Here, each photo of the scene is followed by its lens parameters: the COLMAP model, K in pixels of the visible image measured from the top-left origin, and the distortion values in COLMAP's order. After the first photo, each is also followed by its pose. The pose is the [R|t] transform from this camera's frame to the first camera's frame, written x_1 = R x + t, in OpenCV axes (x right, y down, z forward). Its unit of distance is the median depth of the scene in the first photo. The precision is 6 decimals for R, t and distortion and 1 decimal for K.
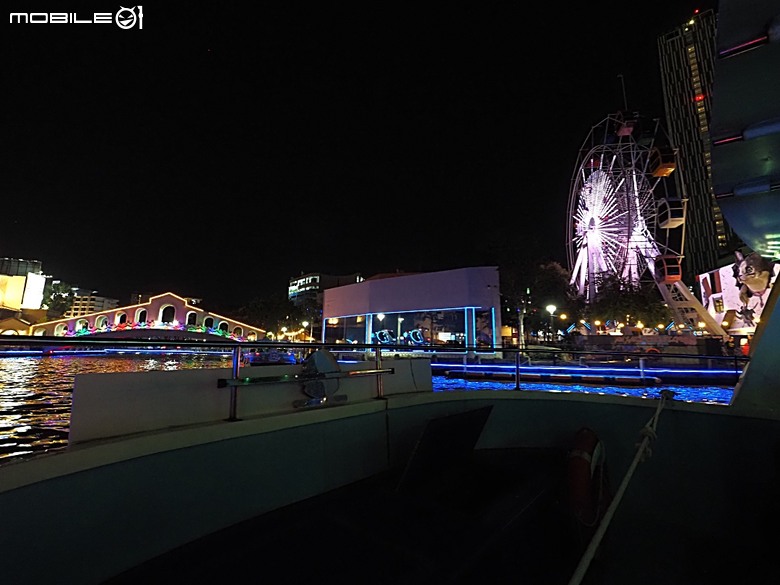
lens RADIAL K [[371.0, 0, 390.0], [0, 371.0, 292.5], [0, 0, 1]] dist [-0.003396, -0.001027]
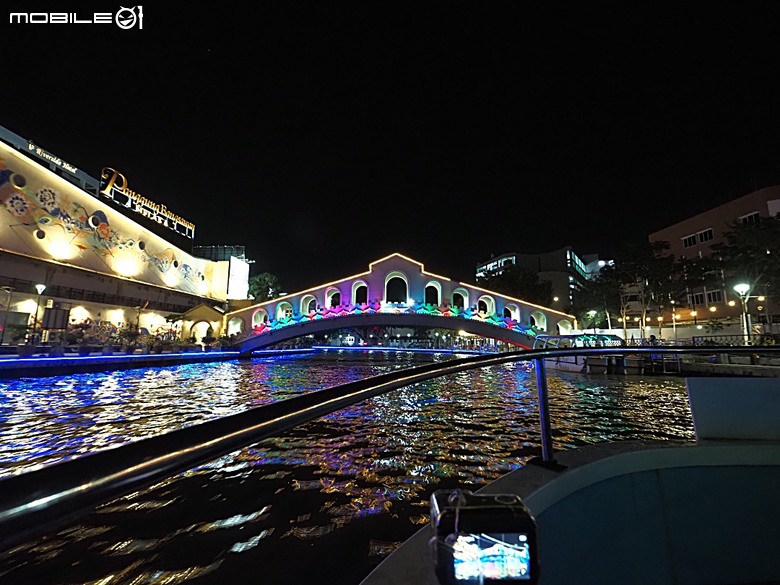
lens RADIAL K [[371.0, 0, 390.0], [0, 371.0, 292.5], [0, 0, 1]] dist [-0.003396, -0.001027]
pose [[0.905963, -0.068375, -0.417799, -0.335216], [0.073584, 0.997282, -0.003650, 0.061645], [0.416913, -0.027436, 0.908532, 0.418033]]
